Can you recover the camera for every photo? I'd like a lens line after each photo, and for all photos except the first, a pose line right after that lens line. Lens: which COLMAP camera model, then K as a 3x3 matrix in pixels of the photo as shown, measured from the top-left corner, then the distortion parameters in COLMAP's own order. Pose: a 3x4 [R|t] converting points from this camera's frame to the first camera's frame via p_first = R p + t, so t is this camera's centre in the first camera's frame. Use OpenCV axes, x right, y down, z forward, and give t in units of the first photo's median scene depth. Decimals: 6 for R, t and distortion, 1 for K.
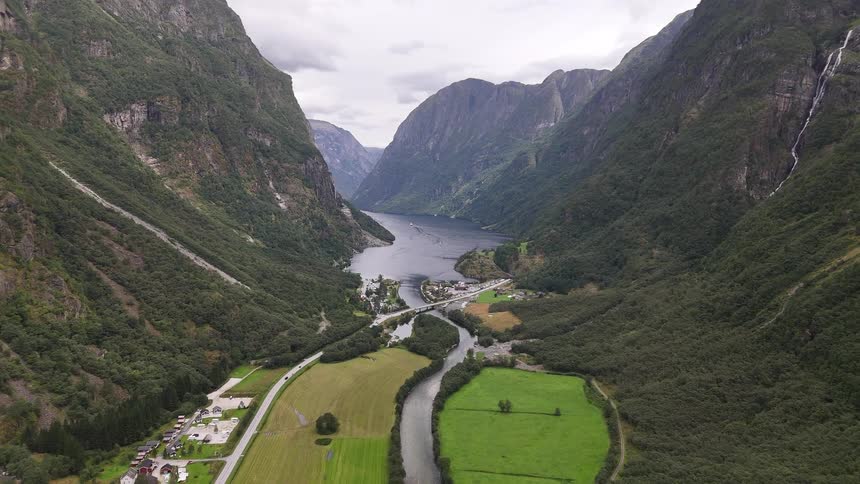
lens RADIAL K [[632.6, 0, 430.0], [0, 632.6, 242.0], [0, 0, 1]] dist [0.114806, -0.125643]
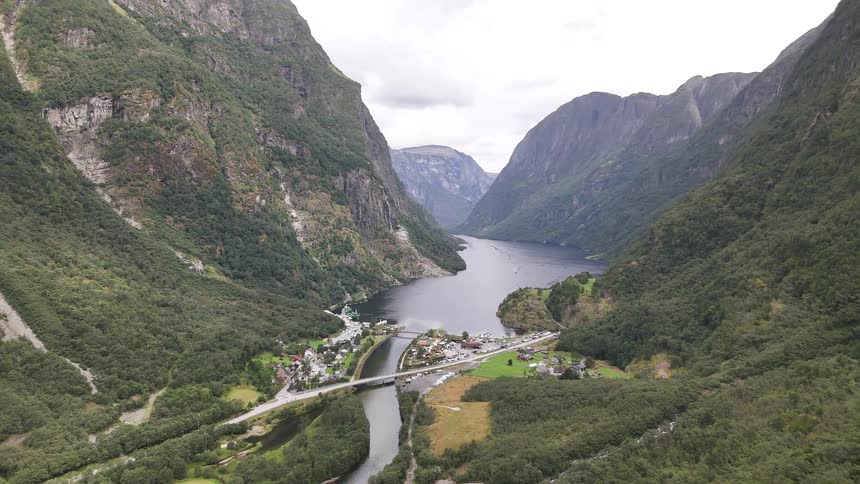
lens RADIAL K [[632.6, 0, 430.0], [0, 632.6, 242.0], [0, 0, 1]] dist [0.114806, -0.125643]
pose [[0.976705, 0.013349, -0.214169, 0.107254], [-0.022743, 0.998881, -0.041455, -0.005247], [0.213376, 0.045360, 0.975917, 0.236714]]
